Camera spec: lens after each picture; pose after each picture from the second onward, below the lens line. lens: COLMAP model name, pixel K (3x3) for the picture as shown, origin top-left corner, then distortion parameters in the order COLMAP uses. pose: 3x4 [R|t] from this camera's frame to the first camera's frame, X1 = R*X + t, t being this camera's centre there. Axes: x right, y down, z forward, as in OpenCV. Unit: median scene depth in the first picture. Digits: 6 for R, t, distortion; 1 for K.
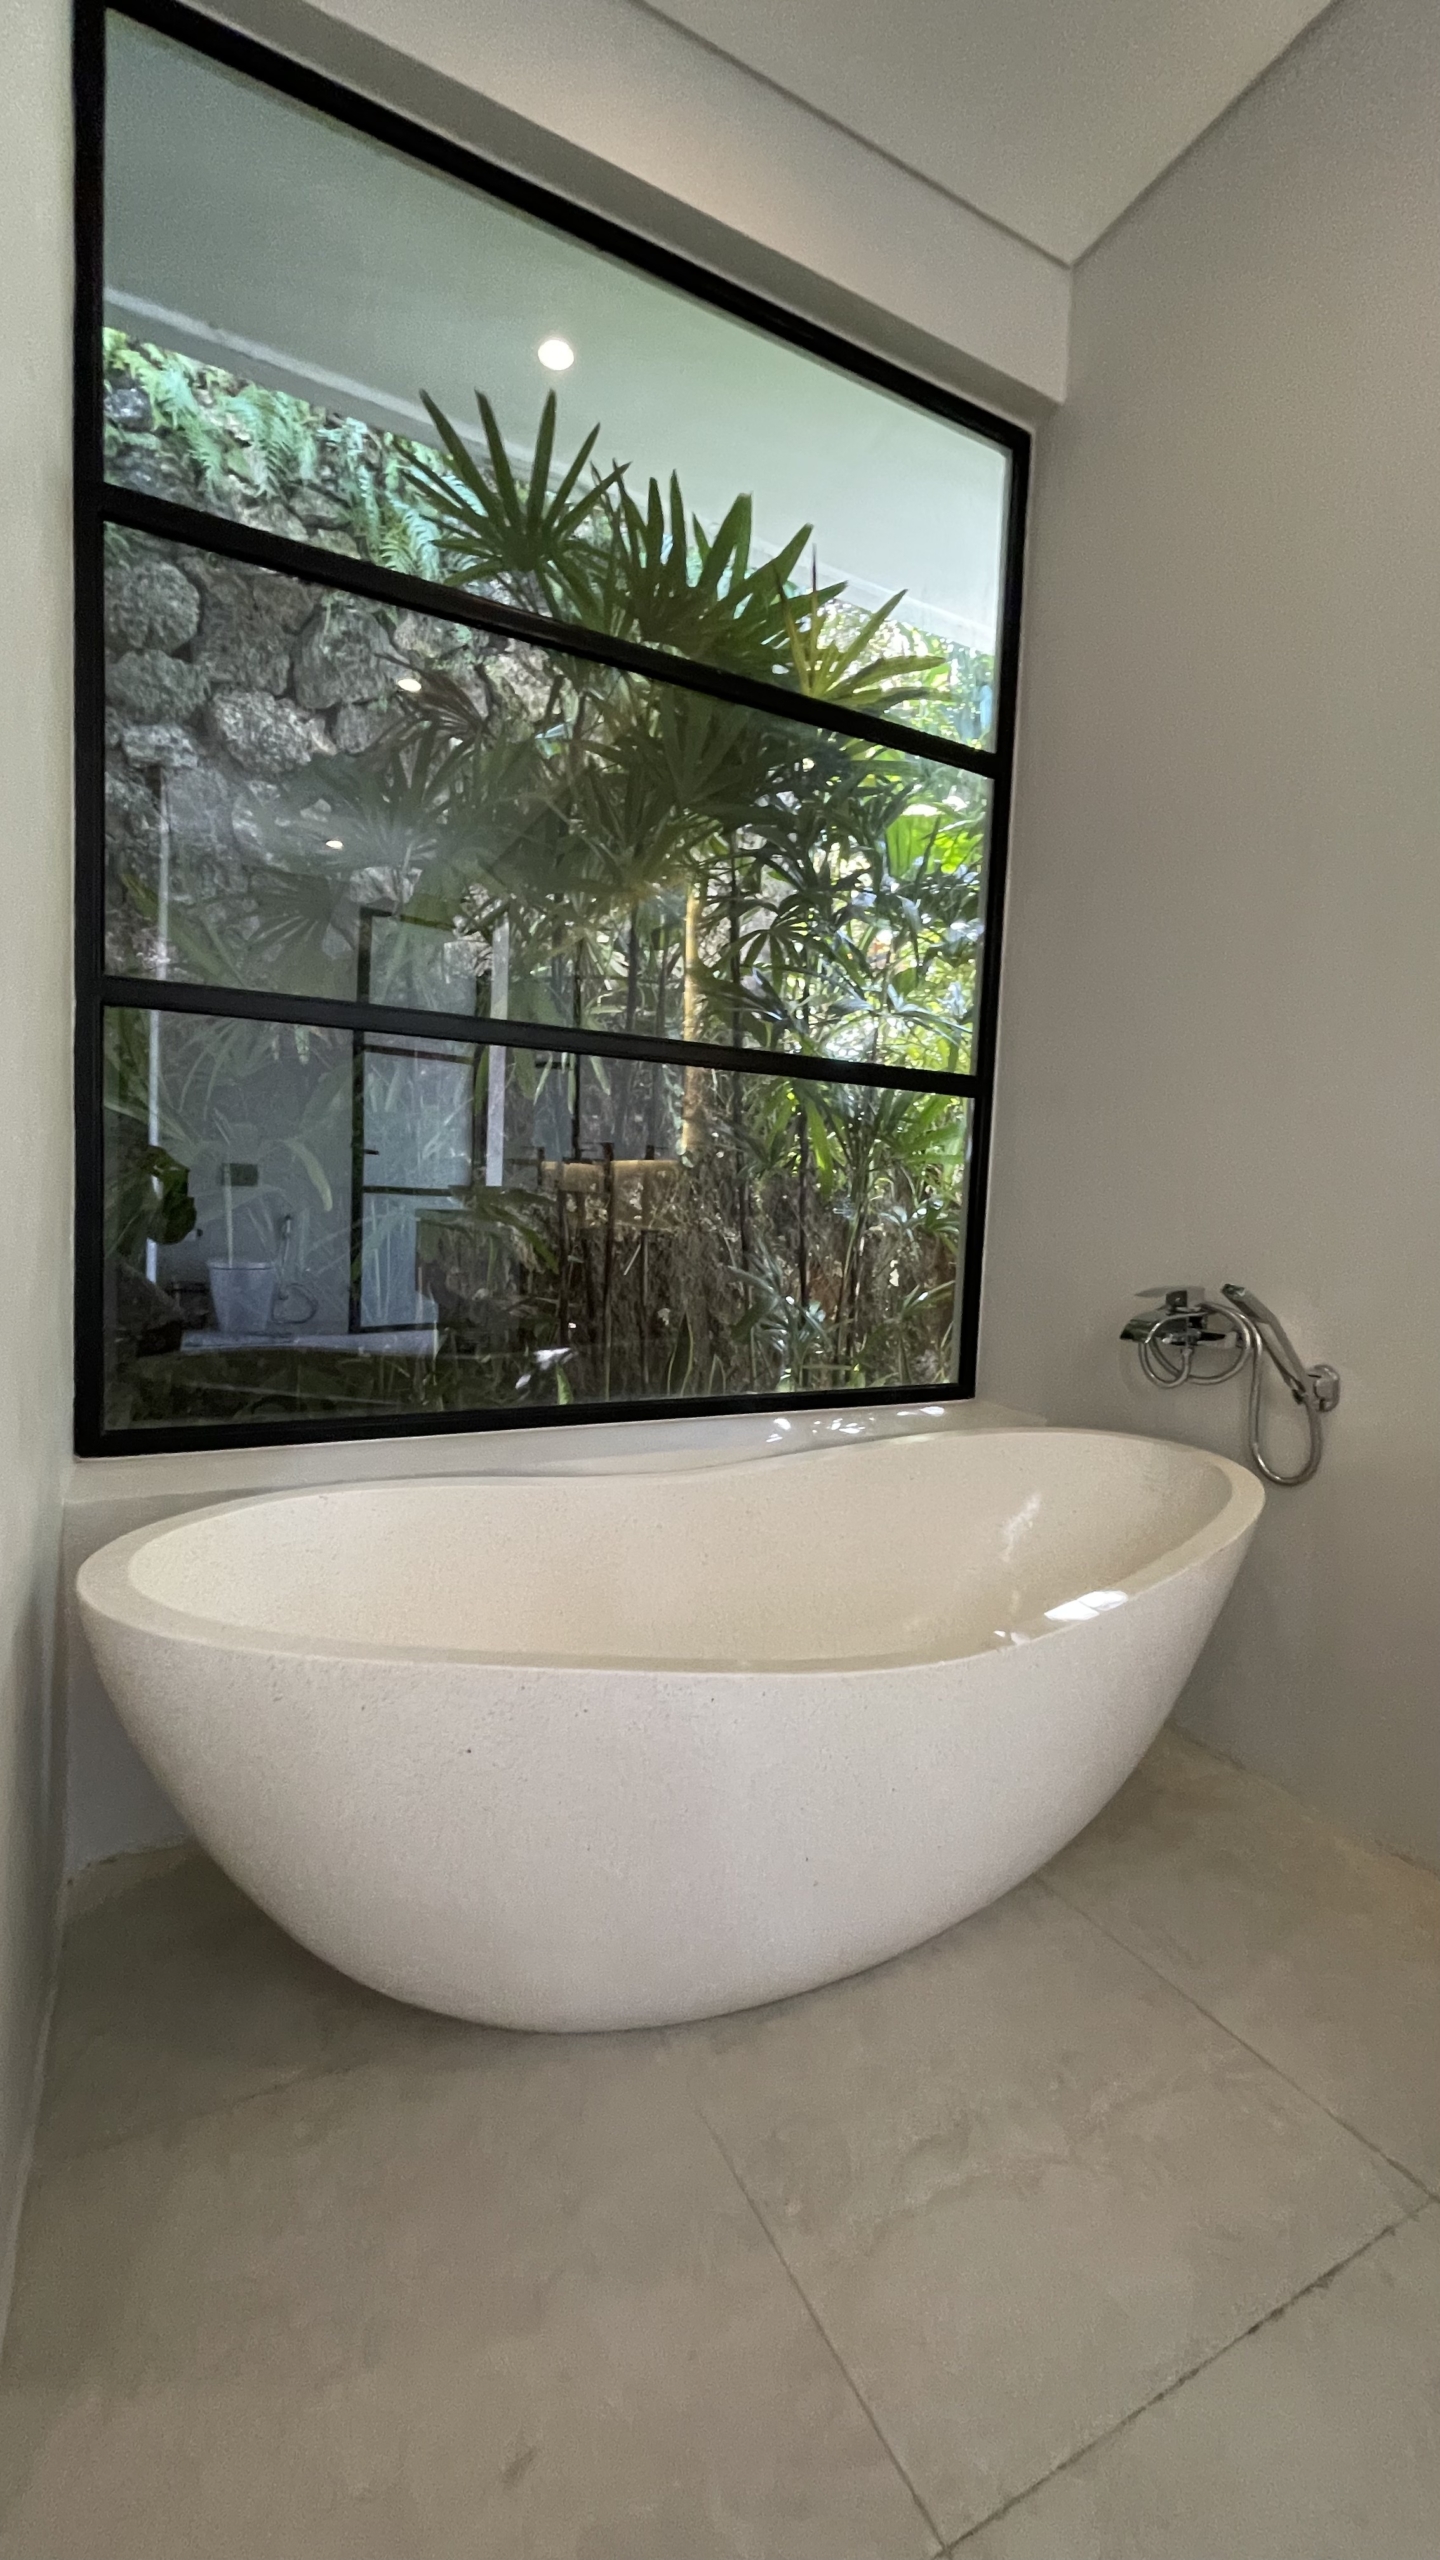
lens RADIAL K [[1039.9, 0, 732.1], [0, 1039.9, 1287.2], [0, 0, 1]] dist [-0.001934, 0.000708]
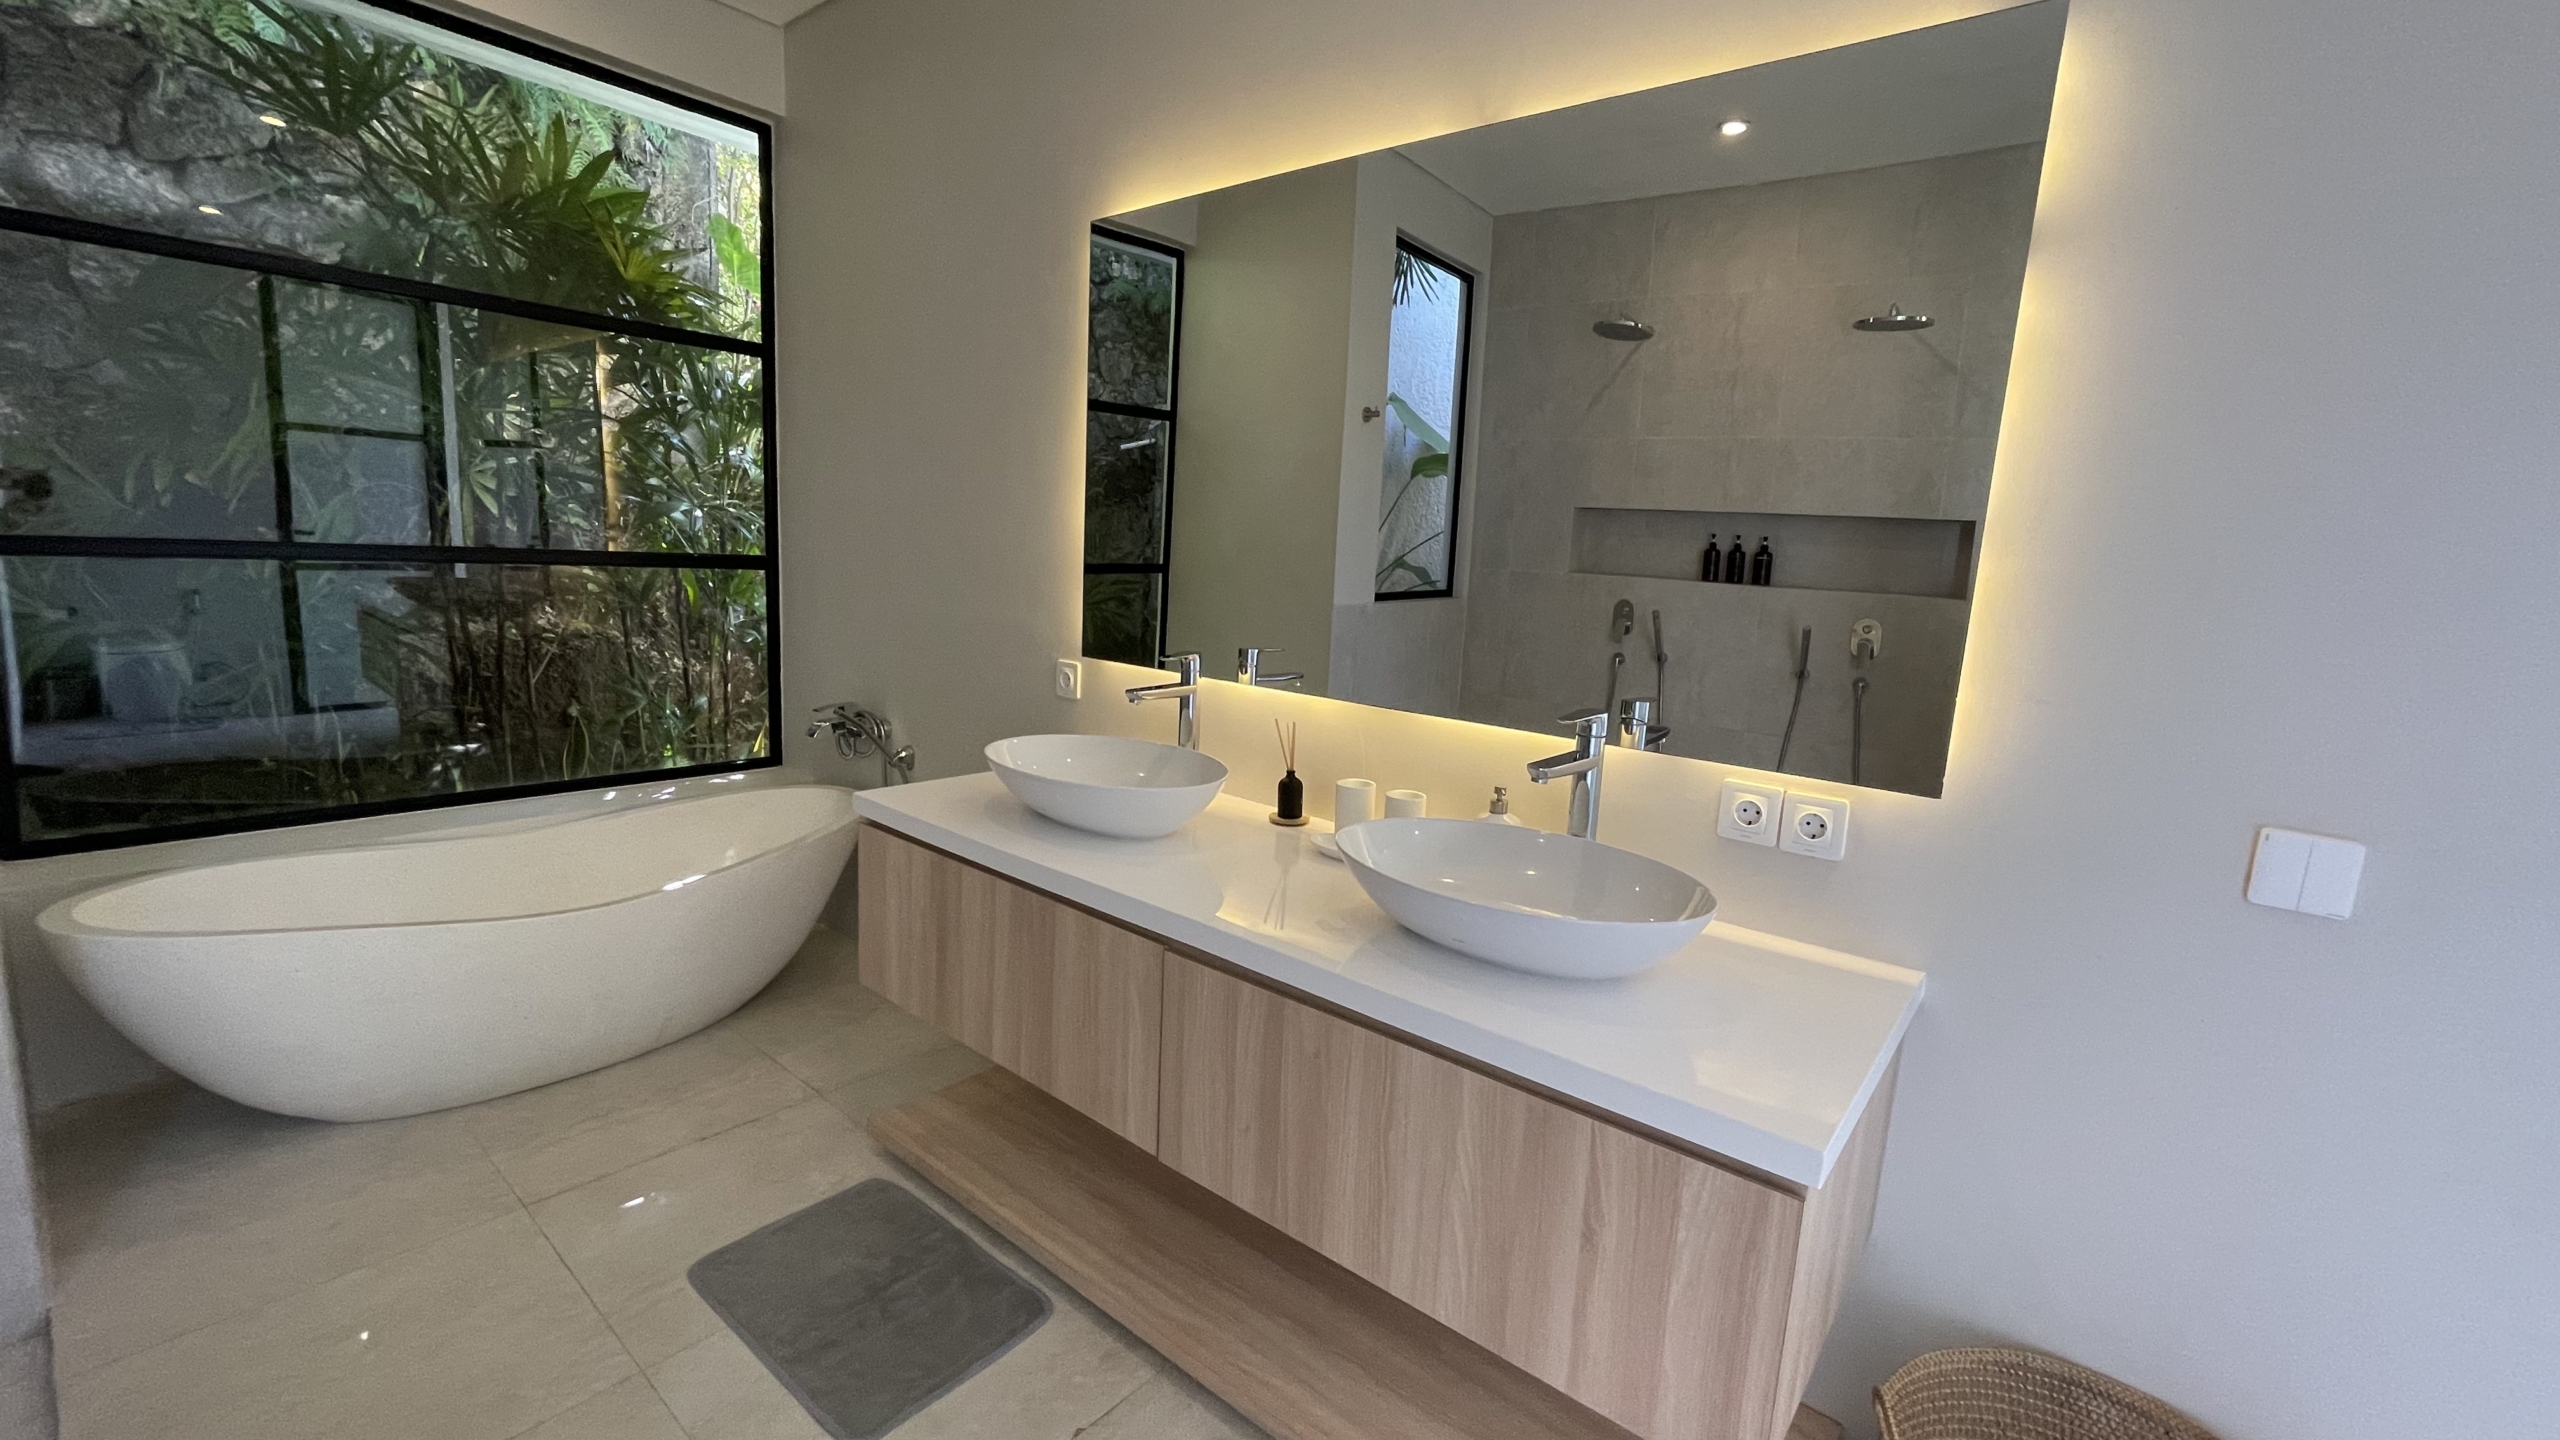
lens RADIAL K [[1039.9, 0, 1272.0], [0, 1039.9, 729.1], [0, 0, 1]] dist [-0.001934, 0.000708]
pose [[0.924669, -0.054332, 0.376876, 0.239519], [0.013335, 0.993781, 0.110550, -0.078836], [-0.380539, -0.097196, 0.919643, -0.510369]]
